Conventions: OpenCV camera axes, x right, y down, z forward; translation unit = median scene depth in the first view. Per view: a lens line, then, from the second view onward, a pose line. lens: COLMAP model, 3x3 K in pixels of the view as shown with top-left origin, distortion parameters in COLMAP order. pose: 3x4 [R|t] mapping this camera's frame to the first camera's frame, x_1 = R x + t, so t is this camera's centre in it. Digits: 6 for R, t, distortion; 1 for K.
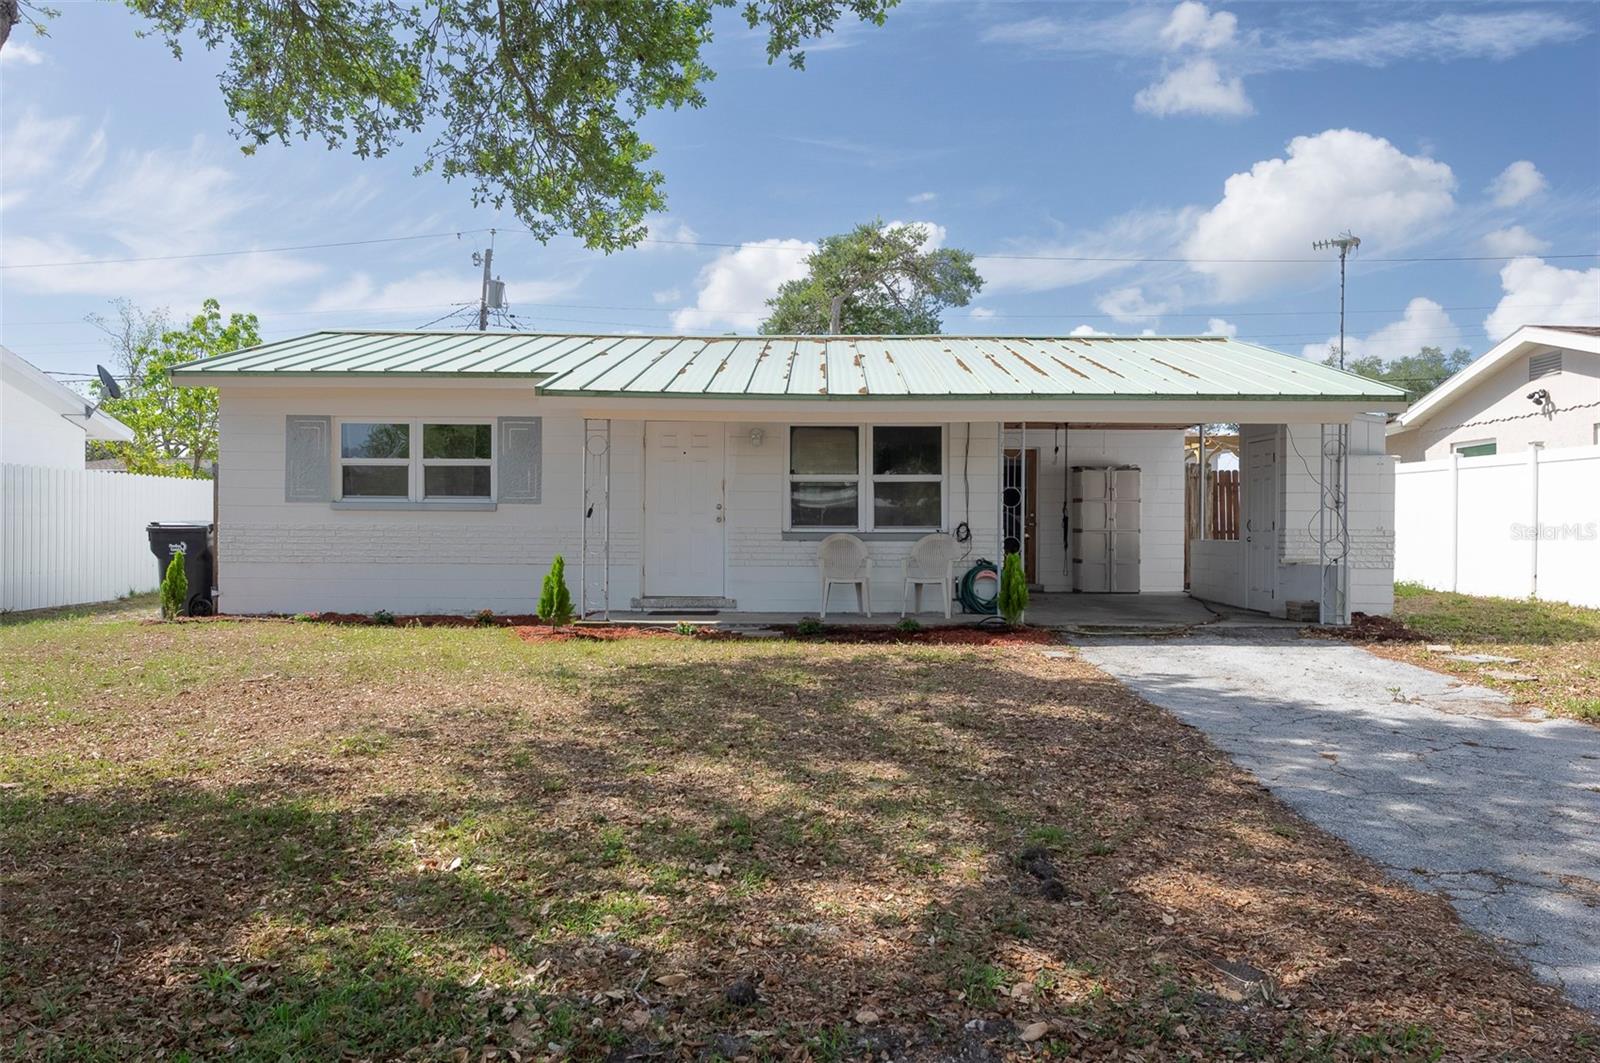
lens RADIAL K [[1223.1, 0, 789.7], [0, 1223.1, 548.2], [0, 0, 1]] dist [0.004125, -0.002633]
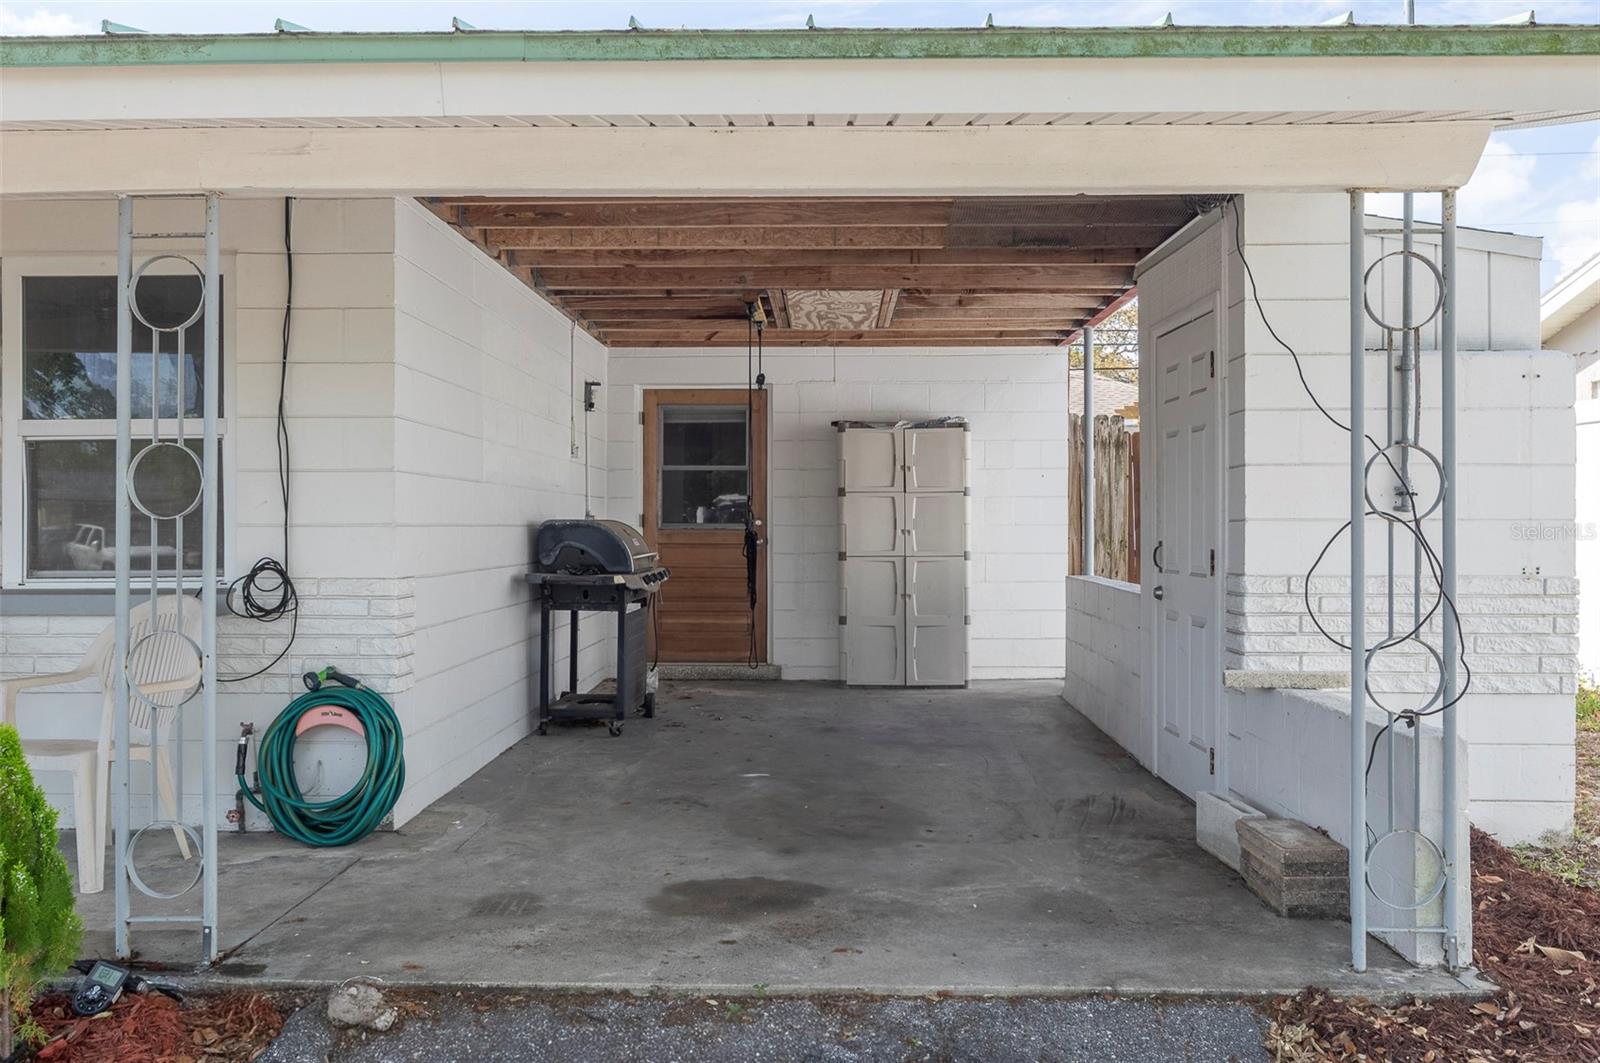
lens RADIAL K [[1232.2, 0, 800.0], [0, 1232.2, 531.5], [0, 0, 1]] dist [0.000406, -0.001374]
pose [[0.999933, -0.005535, -0.010154, 0.286371], [0.005442, 0.999943, -0.009217, -0.024690], [0.010204, 0.009161, 0.999906, 0.660602]]
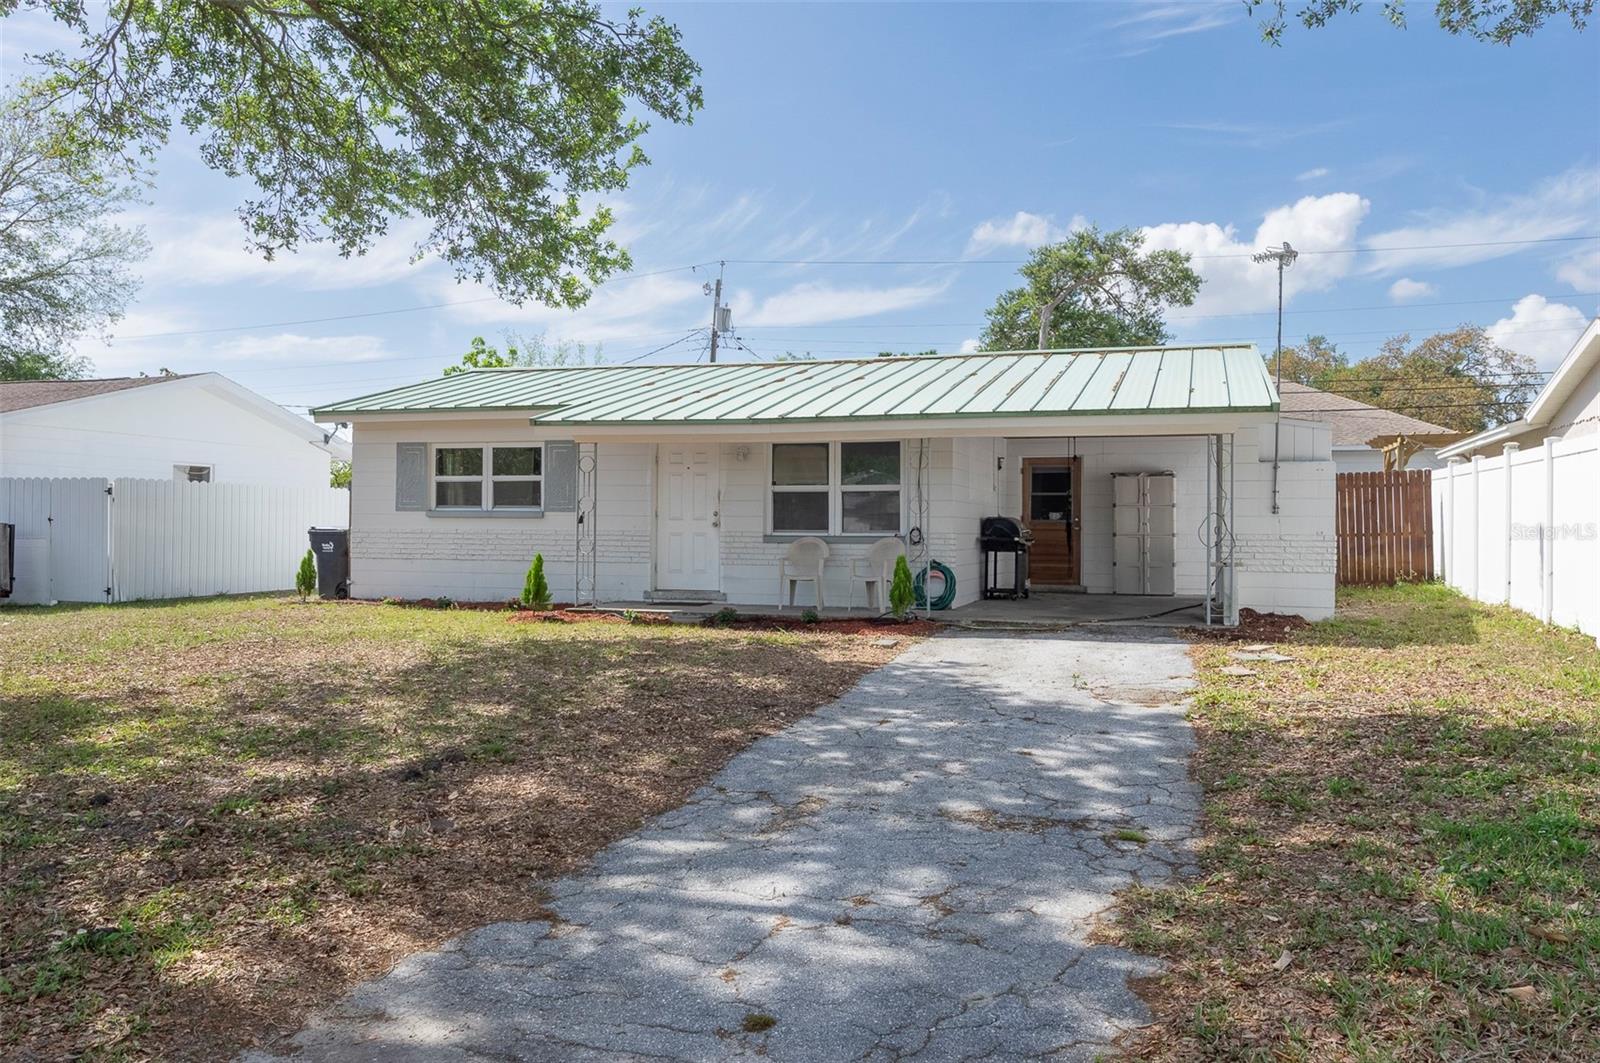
lens RADIAL K [[1232.2, 0, 800.0], [0, 1232.2, 531.5], [0, 0, 1]] dist [0.000406, -0.001374]
pose [[0.956050, 0.001332, -0.293200, 0.366124], [-0.005819, 0.999879, -0.014433, -0.000304], [0.293145, 0.015505, 0.955942, -0.102747]]
